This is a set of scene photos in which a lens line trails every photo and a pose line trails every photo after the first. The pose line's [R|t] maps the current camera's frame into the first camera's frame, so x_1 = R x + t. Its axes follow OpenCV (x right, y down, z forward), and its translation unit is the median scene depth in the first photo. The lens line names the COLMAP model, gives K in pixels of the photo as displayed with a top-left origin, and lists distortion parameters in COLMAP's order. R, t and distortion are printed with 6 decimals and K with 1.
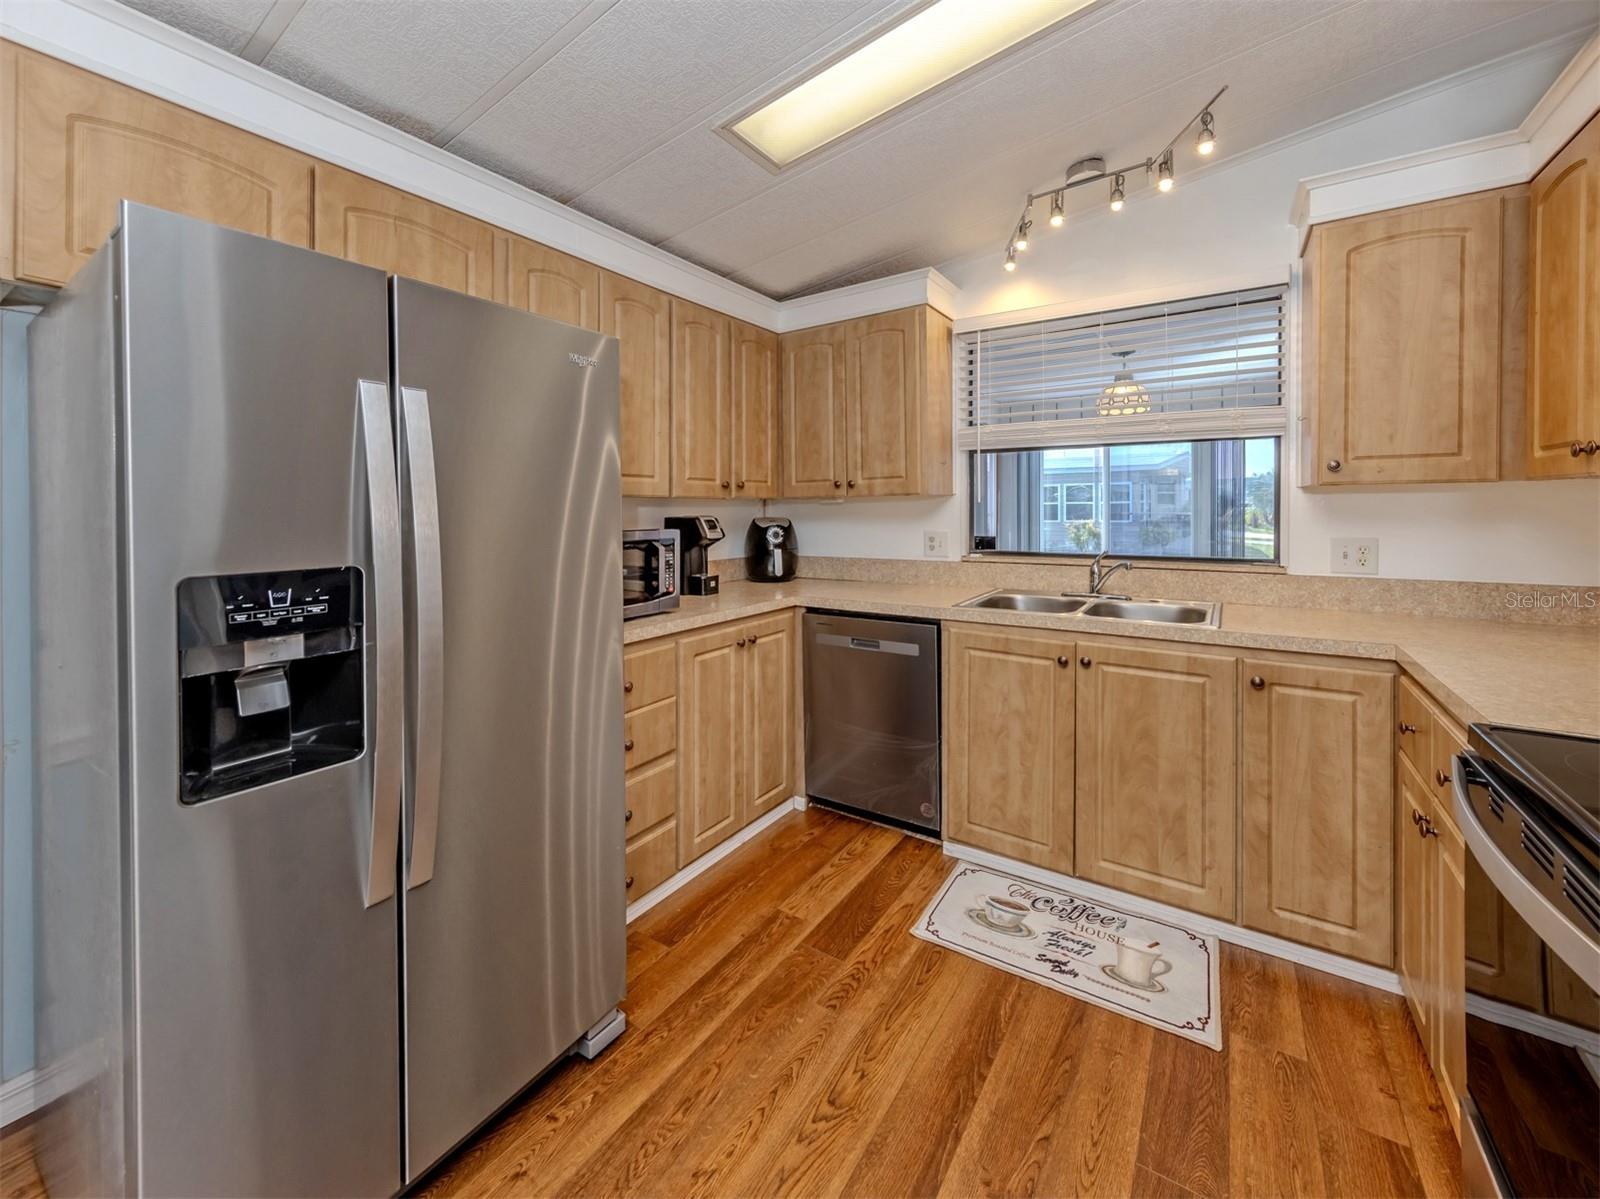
lens RADIAL K [[648.1, 0, 791.6], [0, 648.1, 507.3], [0, 0, 1]] dist [0.009296, -0.002570]
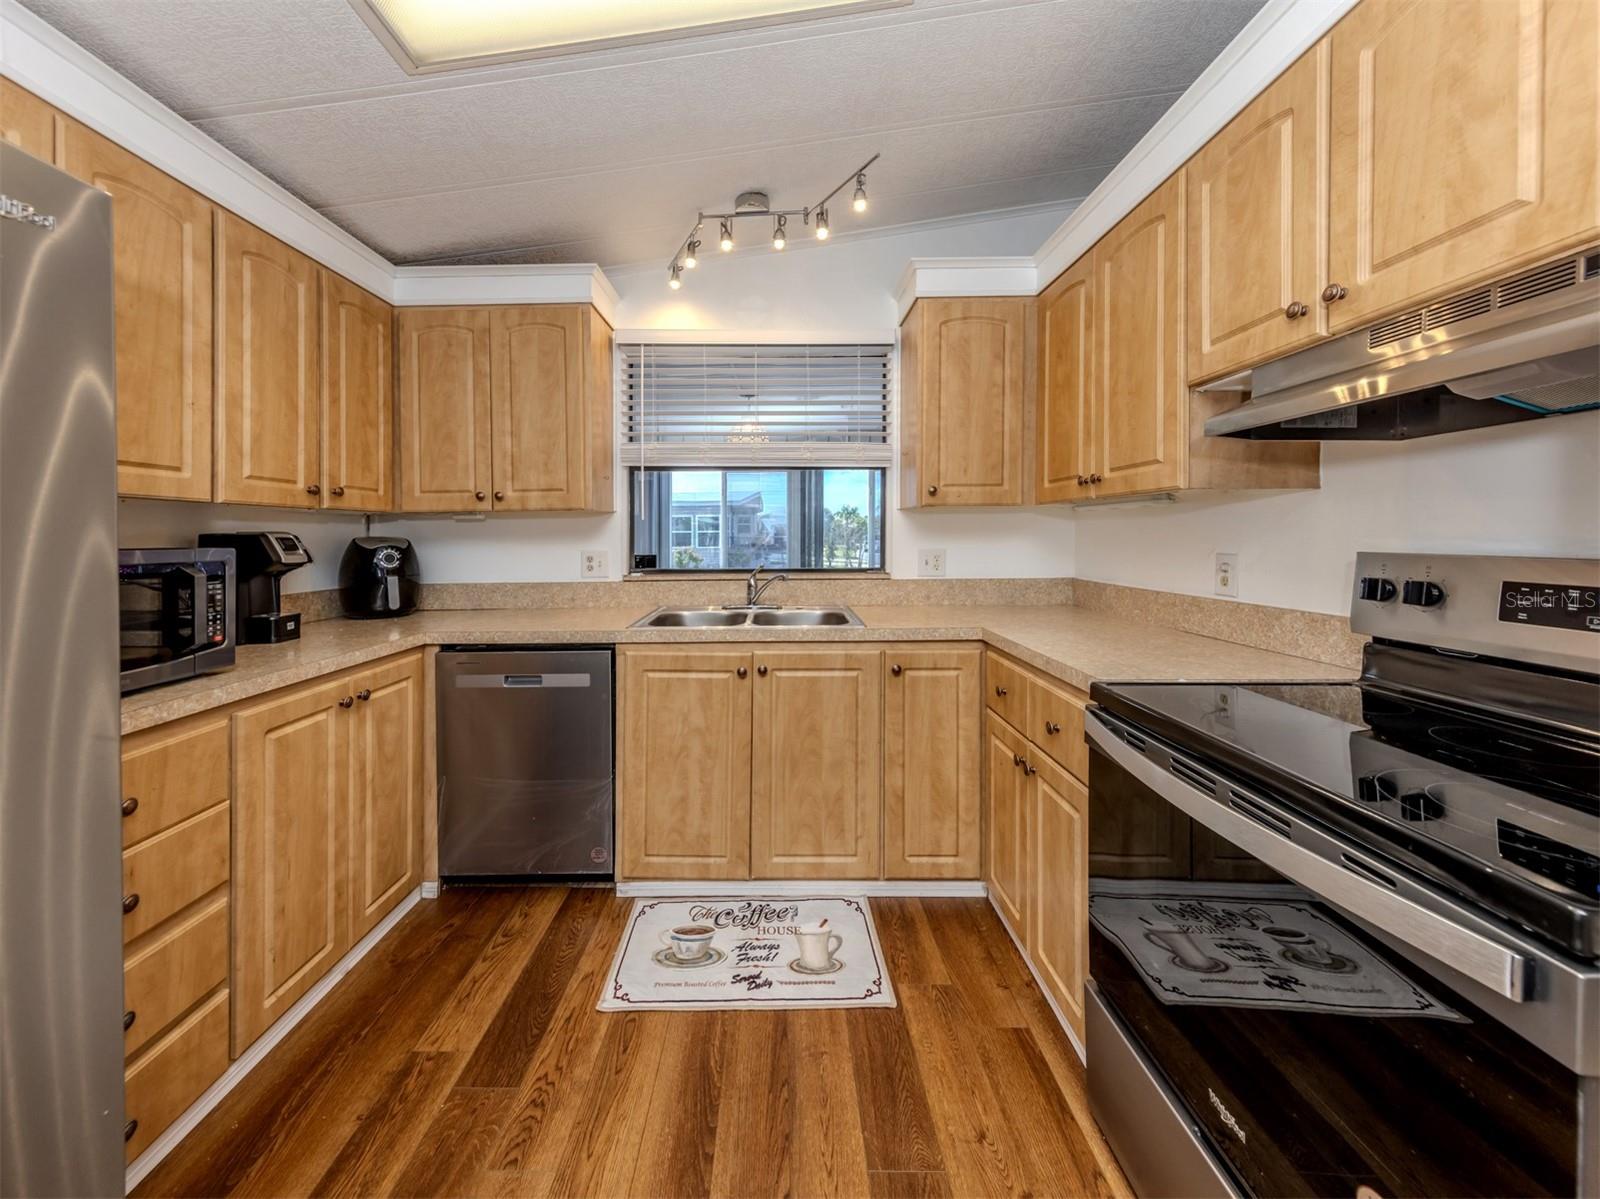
lens RADIAL K [[597.2, 0, 777.7], [0, 597.2, 536.5], [0, 0, 1]] dist [0.009834, -0.001453]
pose [[0.831200, 0.001304, 0.555972, -0.054724], [-0.001296, 0.999999, -0.000409, 0.022781], [-0.555972, -0.000380, 0.831201, 0.178320]]
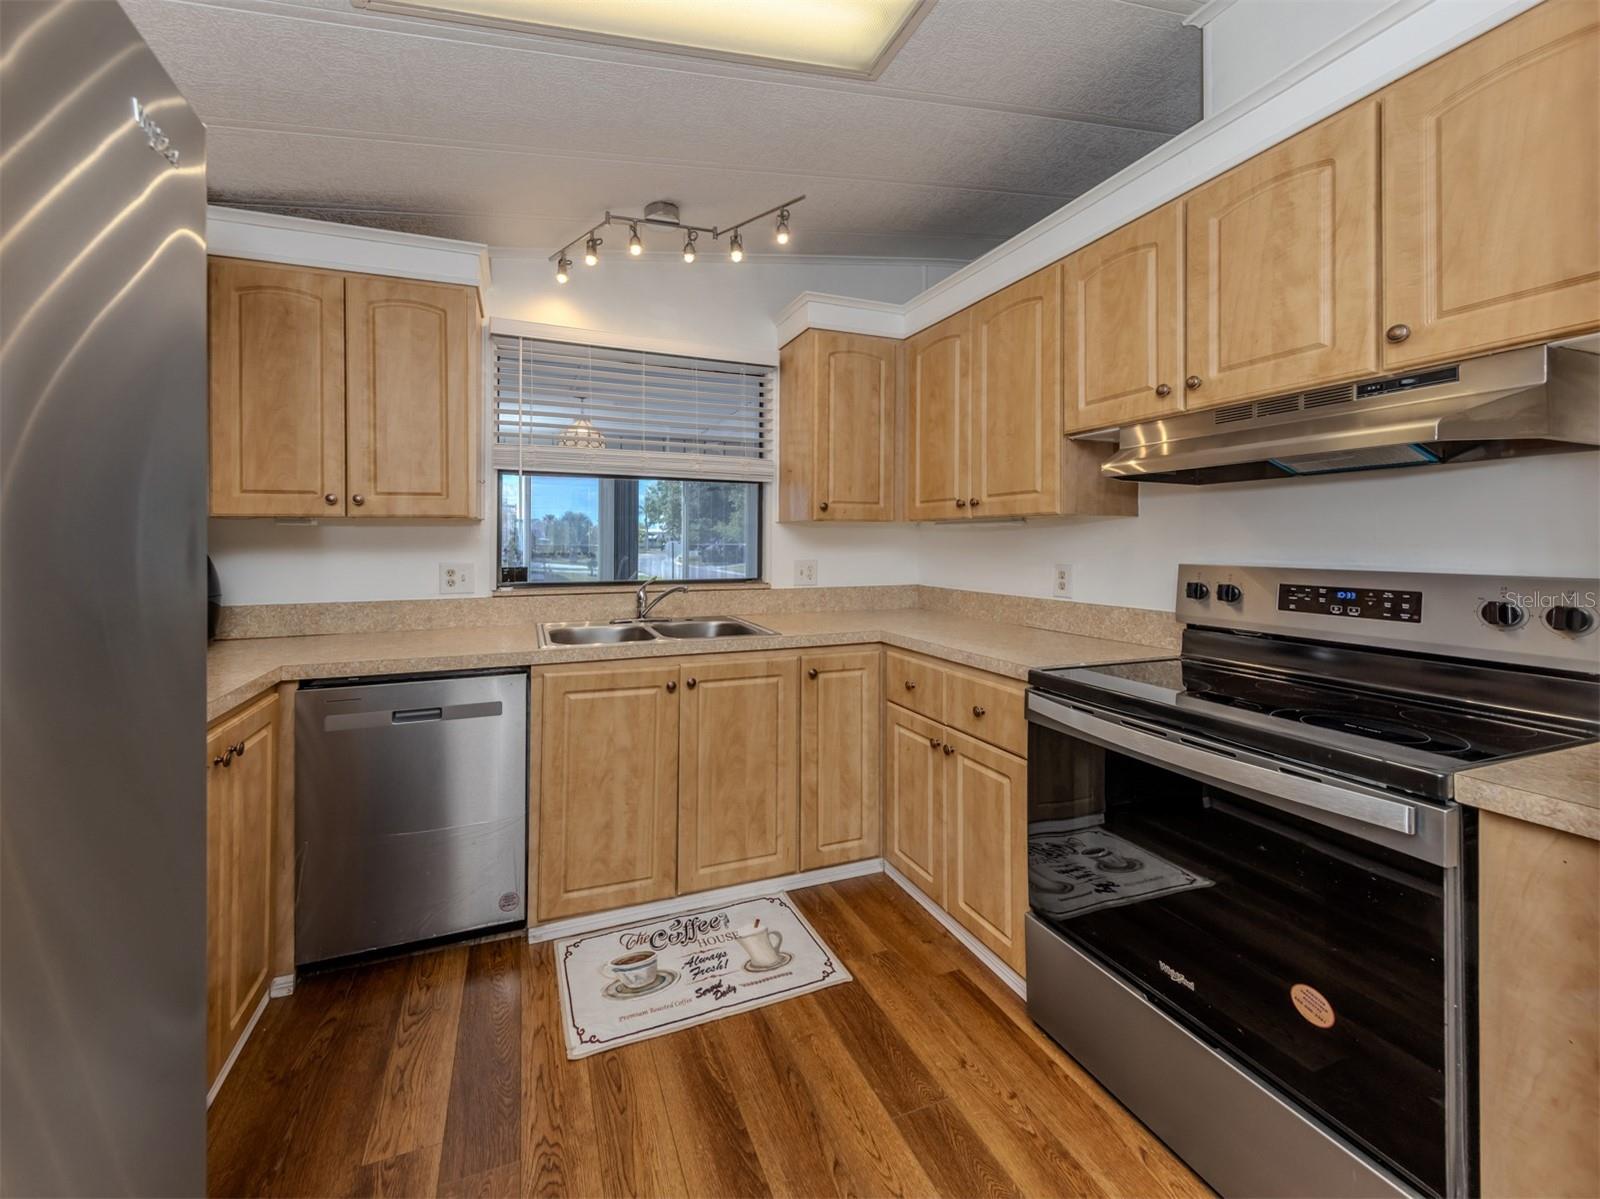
lens RADIAL K [[616.7, 0, 741.9], [0, 616.7, 536.7], [0, 0, 1]] dist [0.010050, -0.001684]
pose [[0.590727, 0.014089, 0.806748, -0.279086], [-0.006578, 0.999898, -0.012646, 0.014841], [-0.806844, 0.002164, 0.590760, 0.326746]]
